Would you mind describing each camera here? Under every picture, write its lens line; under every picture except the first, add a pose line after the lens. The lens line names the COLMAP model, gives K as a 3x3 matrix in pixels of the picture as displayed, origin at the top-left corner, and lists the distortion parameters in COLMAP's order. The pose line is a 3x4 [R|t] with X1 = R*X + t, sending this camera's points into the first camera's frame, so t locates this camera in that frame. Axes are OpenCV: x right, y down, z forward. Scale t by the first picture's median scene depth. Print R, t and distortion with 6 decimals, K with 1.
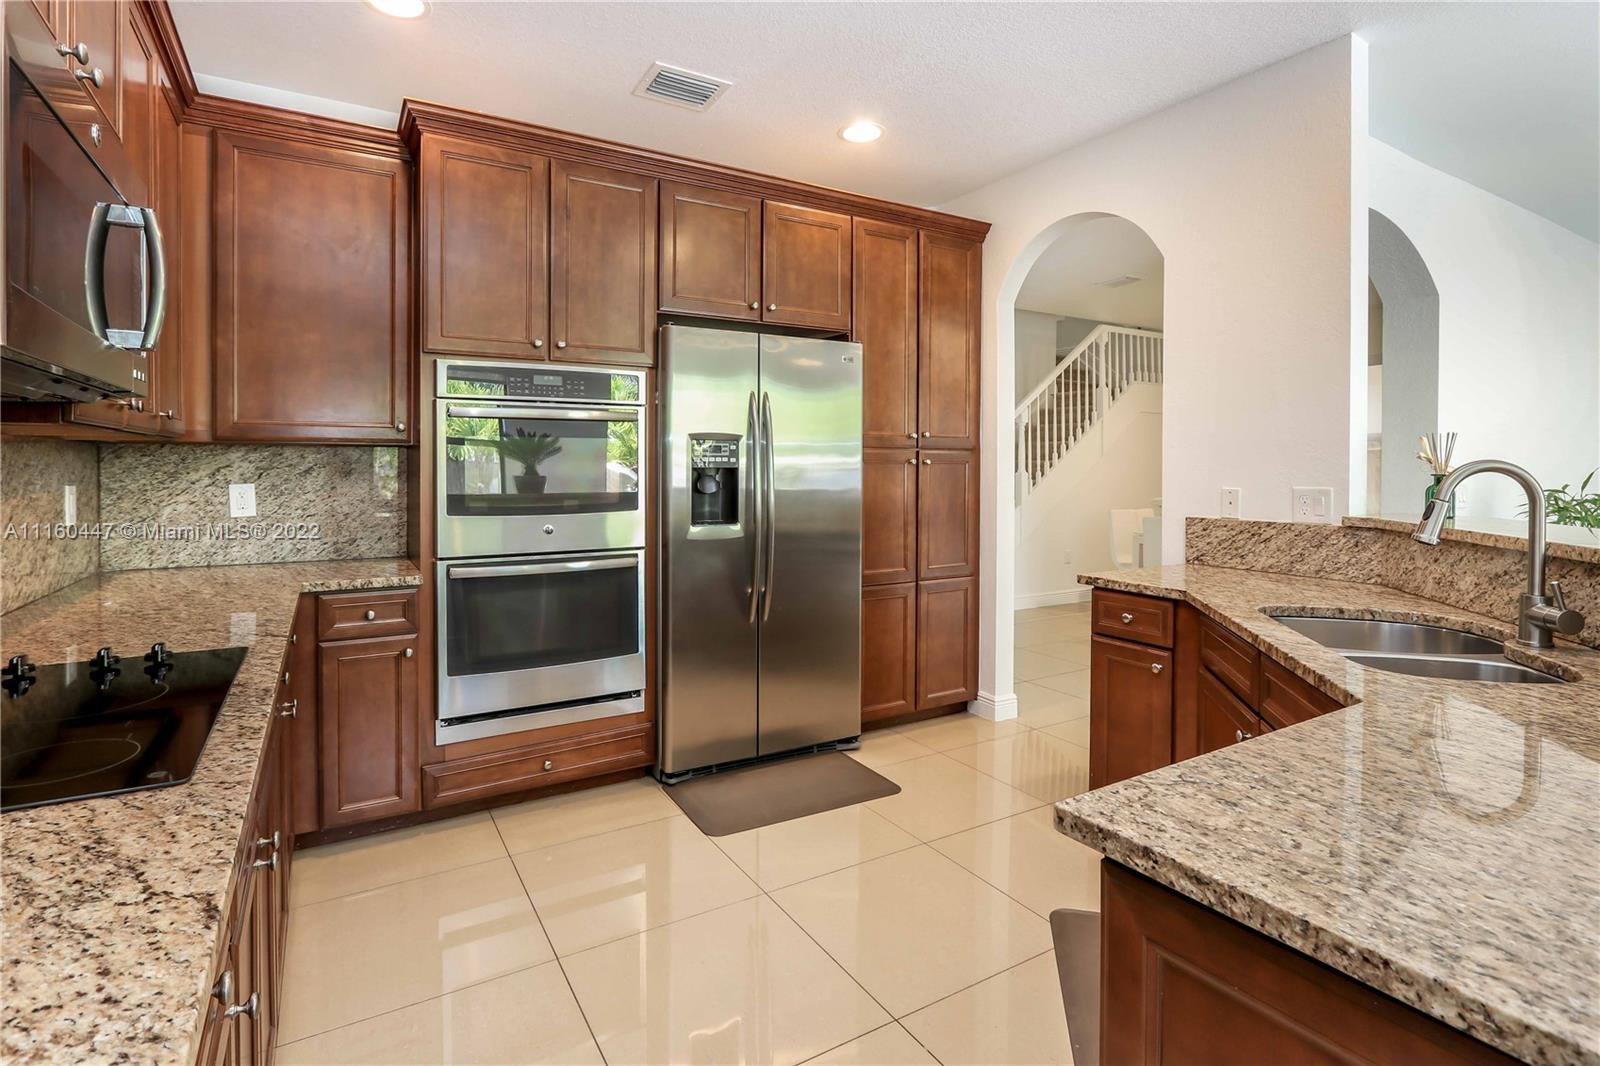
lens RADIAL K [[796.4, 0, 800.6], [0, 796.4, 493.8], [0, 0, 1]] dist [-0.022111, 0.002106]
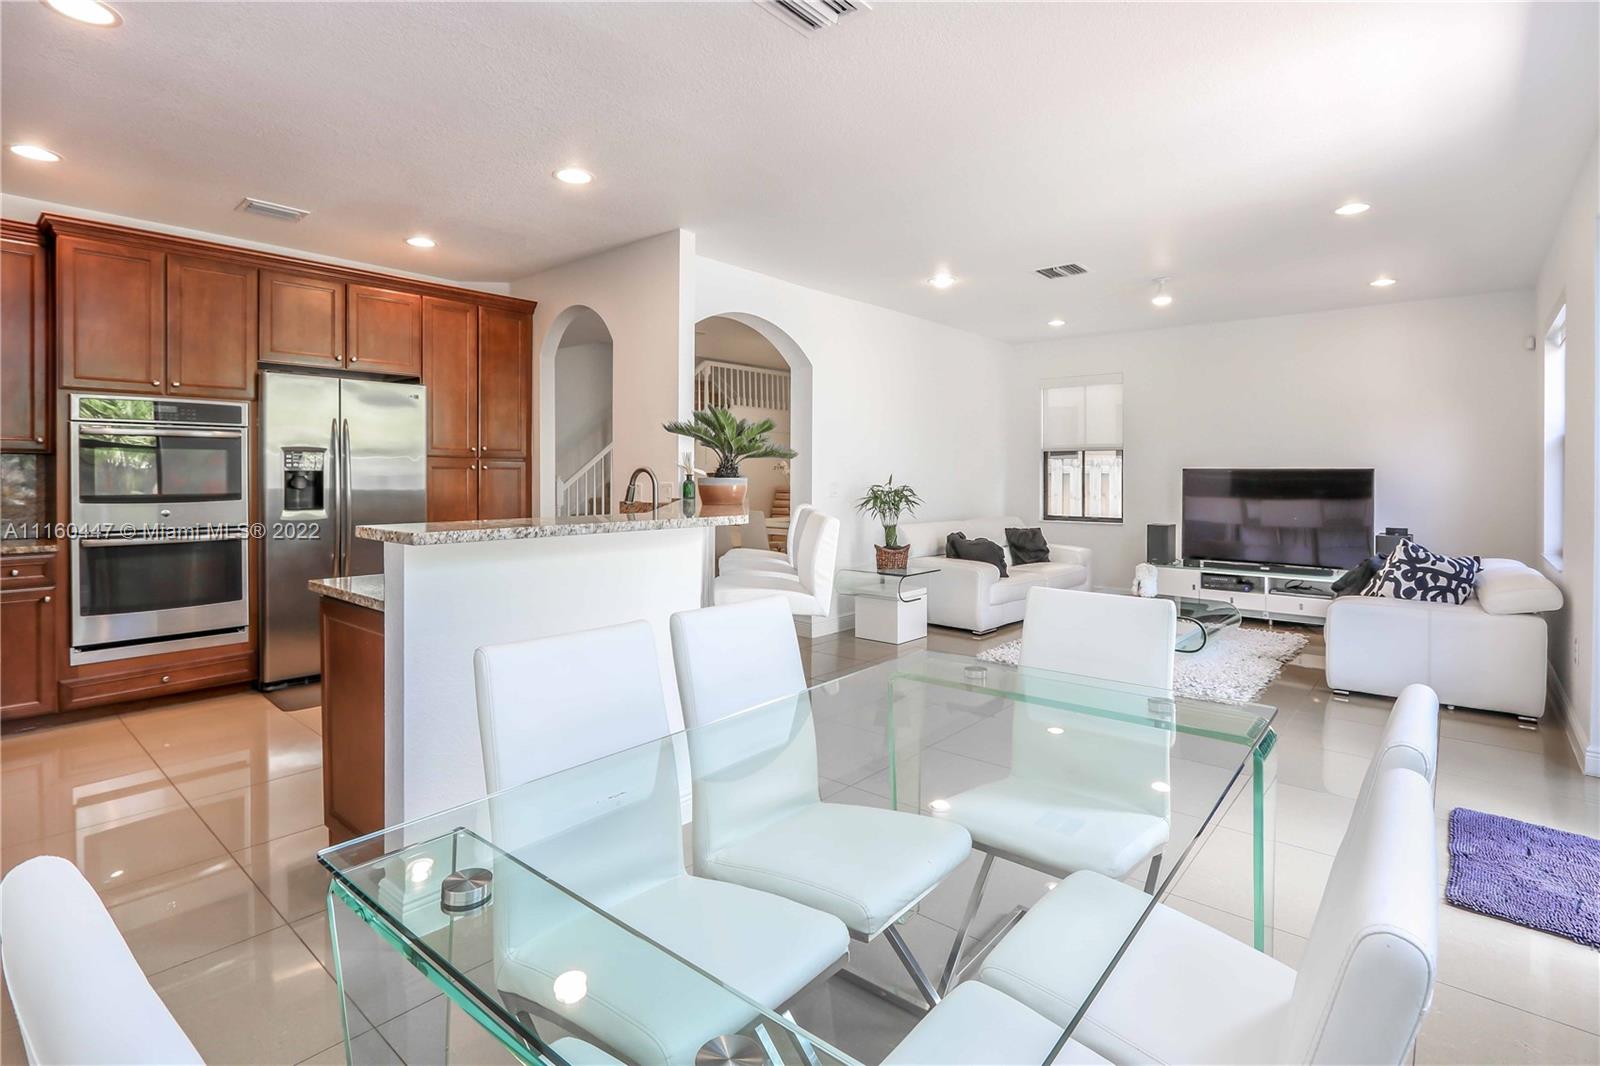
lens RADIAL K [[796.4, 0, 800.6], [0, 796.4, 493.8], [0, 0, 1]] dist [-0.022111, 0.002106]
pose [[0.950425, -0.005679, 0.310901, 0.321858], [0.007789, 0.999954, -0.005546, 0.025917], [-0.310856, 0.007692, 0.950426, -0.683106]]
